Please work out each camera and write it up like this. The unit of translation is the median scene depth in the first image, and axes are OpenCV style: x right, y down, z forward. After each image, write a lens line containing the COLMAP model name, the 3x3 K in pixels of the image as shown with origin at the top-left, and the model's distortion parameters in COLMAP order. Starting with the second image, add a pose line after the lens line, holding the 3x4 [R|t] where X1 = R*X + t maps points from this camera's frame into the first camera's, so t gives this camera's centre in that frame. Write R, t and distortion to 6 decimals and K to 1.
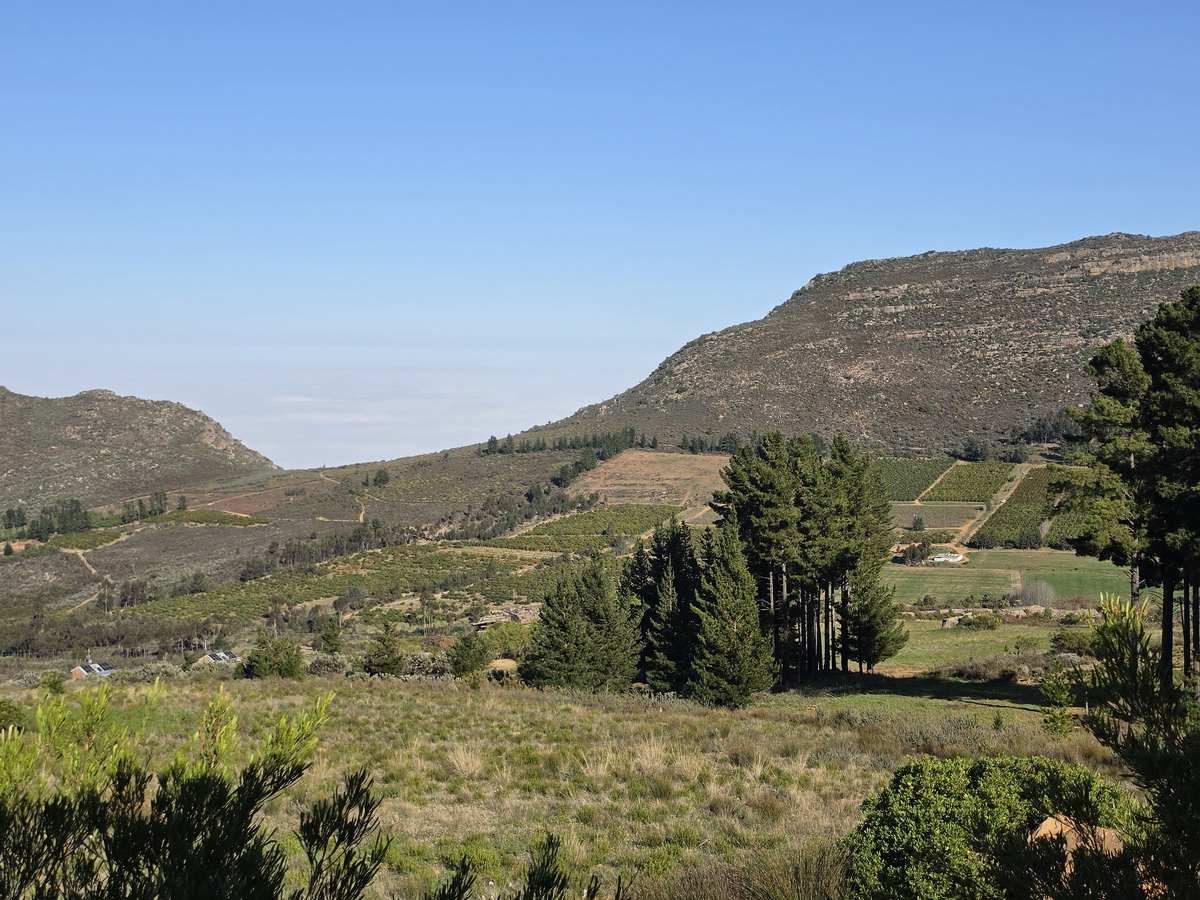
lens RADIAL K [[1647.0, 0, 591.2], [0, 1647.0, 430.1], [0, 0, 1]] dist [0.267651, -1.016119]
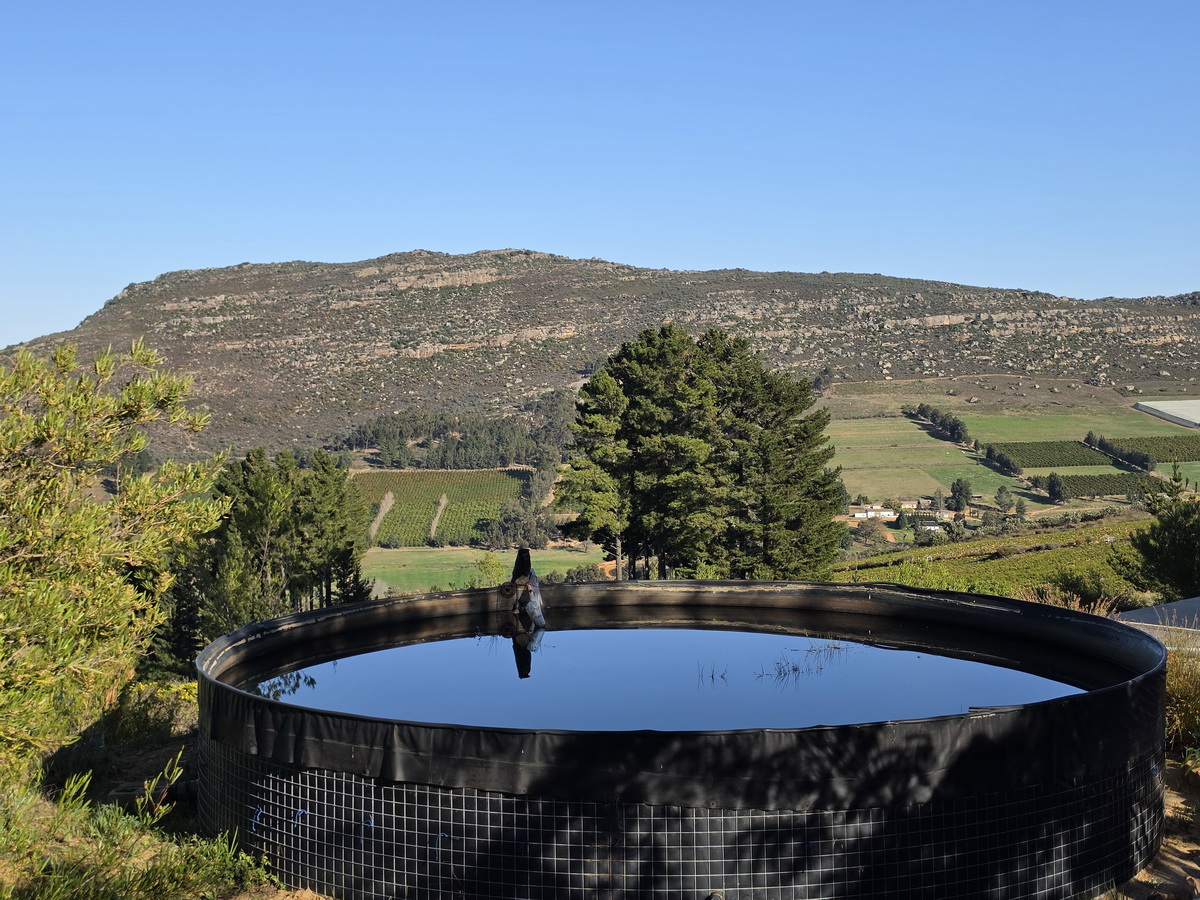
lens RADIAL K [[1647.0, 0, 591.2], [0, 1647.0, 430.1], [0, 0, 1]] dist [0.267651, -1.016119]
pose [[0.916022, -0.026779, 0.400232, -0.122752], [0.028939, 0.999581, 0.000649, -0.004932], [-0.400082, 0.010988, 0.916414, -0.103826]]
